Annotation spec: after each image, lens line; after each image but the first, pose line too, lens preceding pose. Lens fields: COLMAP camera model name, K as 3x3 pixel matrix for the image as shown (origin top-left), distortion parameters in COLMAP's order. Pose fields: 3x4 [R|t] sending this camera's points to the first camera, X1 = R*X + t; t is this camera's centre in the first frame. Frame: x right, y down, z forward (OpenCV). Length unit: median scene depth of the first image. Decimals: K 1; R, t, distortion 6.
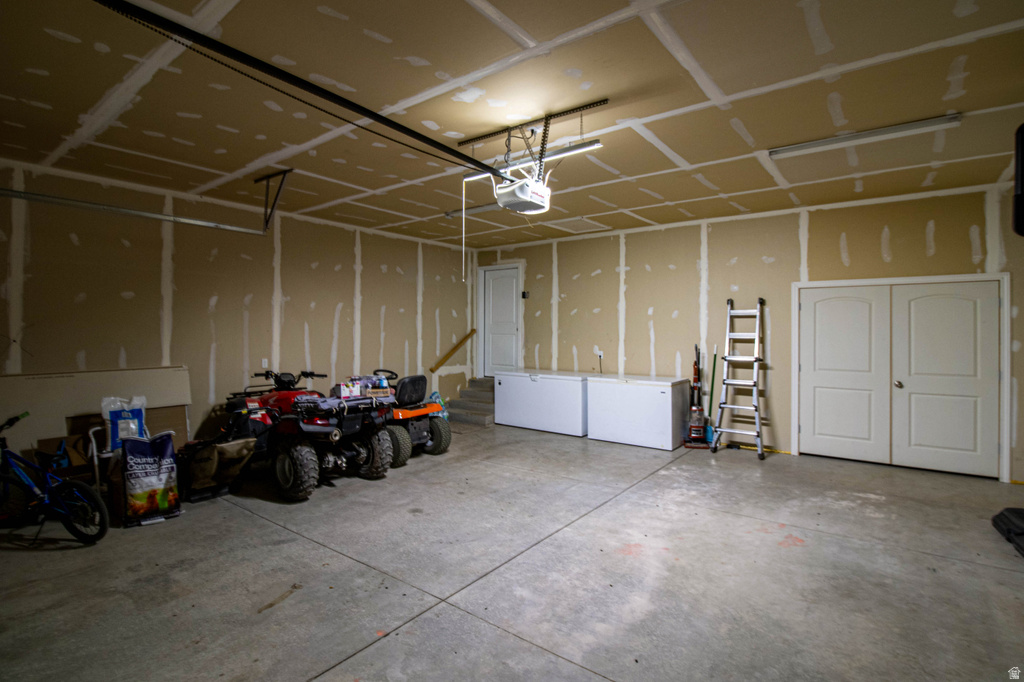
lens RADIAL K [[491.7, 0, 512.0], [0, 491.7, 341.0], [0, 0, 1]] dist [-0.000073, -0.000089]
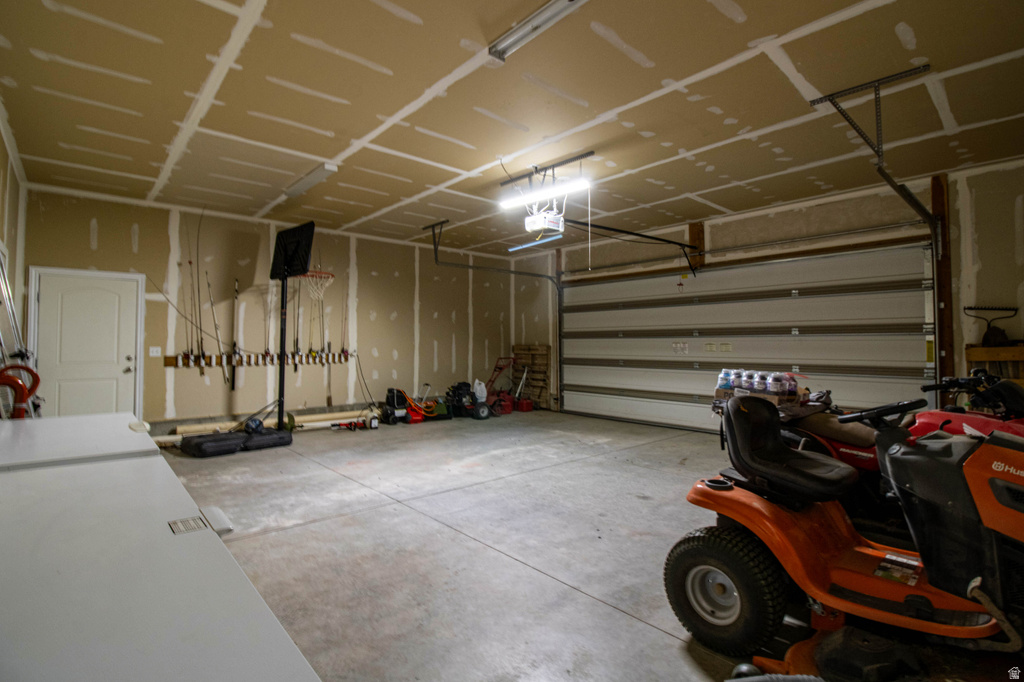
lens RADIAL K [[491.7, 0, 512.0], [0, 491.7, 341.0], [0, 0, 1]] dist [-0.000073, -0.000089]
pose [[-0.983527, 0.001434, 0.180754, -0.108376], [0.004493, 0.999854, 0.016516, 0.023303], [-0.180704, 0.017056, -0.983390, 1.853011]]
